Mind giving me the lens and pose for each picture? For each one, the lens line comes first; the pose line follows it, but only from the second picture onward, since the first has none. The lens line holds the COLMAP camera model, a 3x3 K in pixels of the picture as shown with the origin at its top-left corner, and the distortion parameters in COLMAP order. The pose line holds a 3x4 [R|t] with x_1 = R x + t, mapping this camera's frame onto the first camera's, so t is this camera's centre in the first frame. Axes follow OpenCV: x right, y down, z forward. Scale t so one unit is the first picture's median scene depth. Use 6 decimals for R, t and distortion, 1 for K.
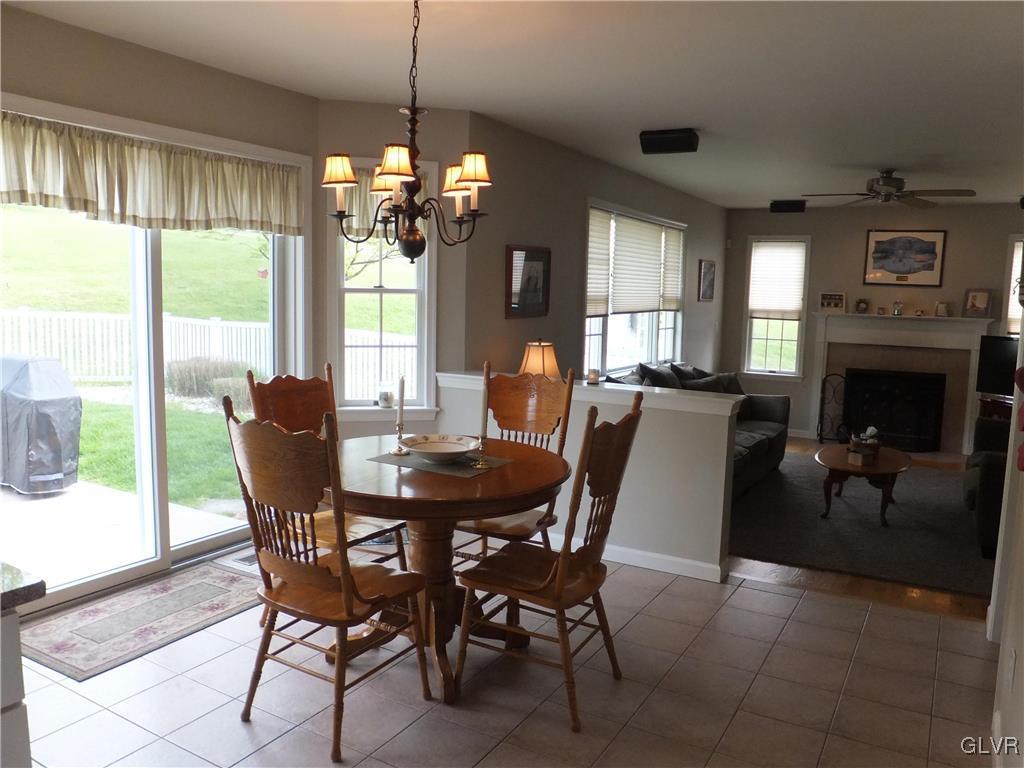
lens RADIAL K [[795.1, 0, 512.0], [0, 795.1, 384.0], [0, 0, 1]] dist [-0.005447, 0.007460]
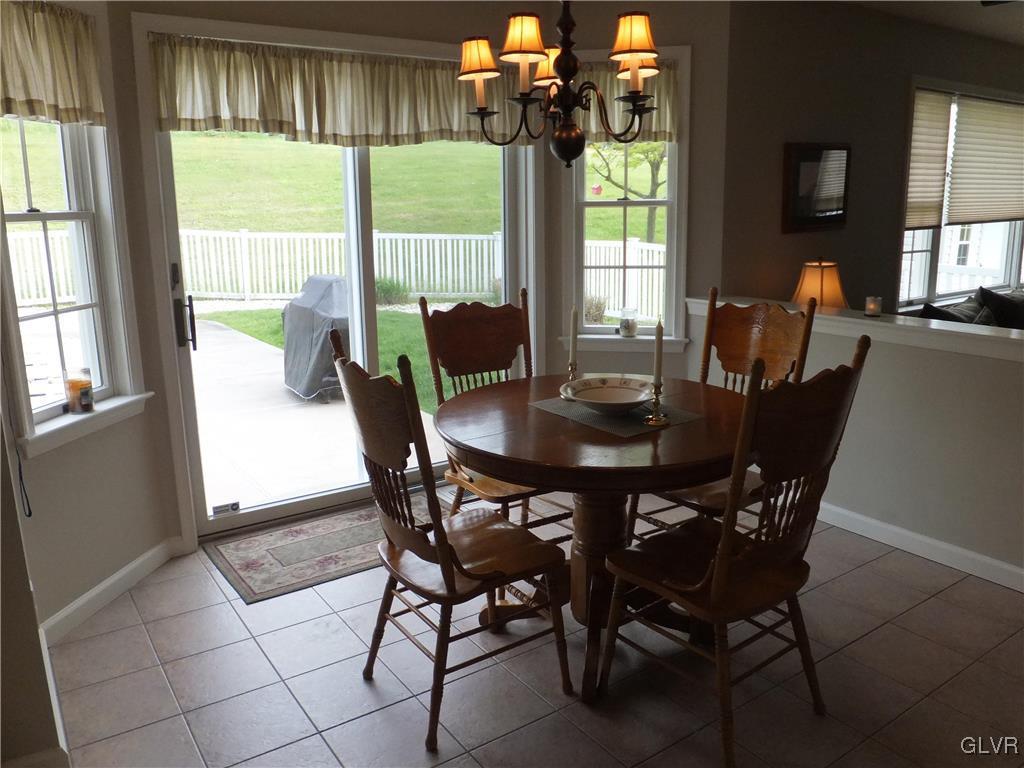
lens RADIAL K [[811.3, 0, 512.0], [0, 811.3, 384.0], [0, 0, 1]] dist [-0.071995, 0.055292]
pose [[0.912414, 0.054242, -0.405658, 0.134598], [-0.012800, 0.994476, 0.104185, -0.015139], [0.409068, -0.089868, 0.908068, 0.179165]]
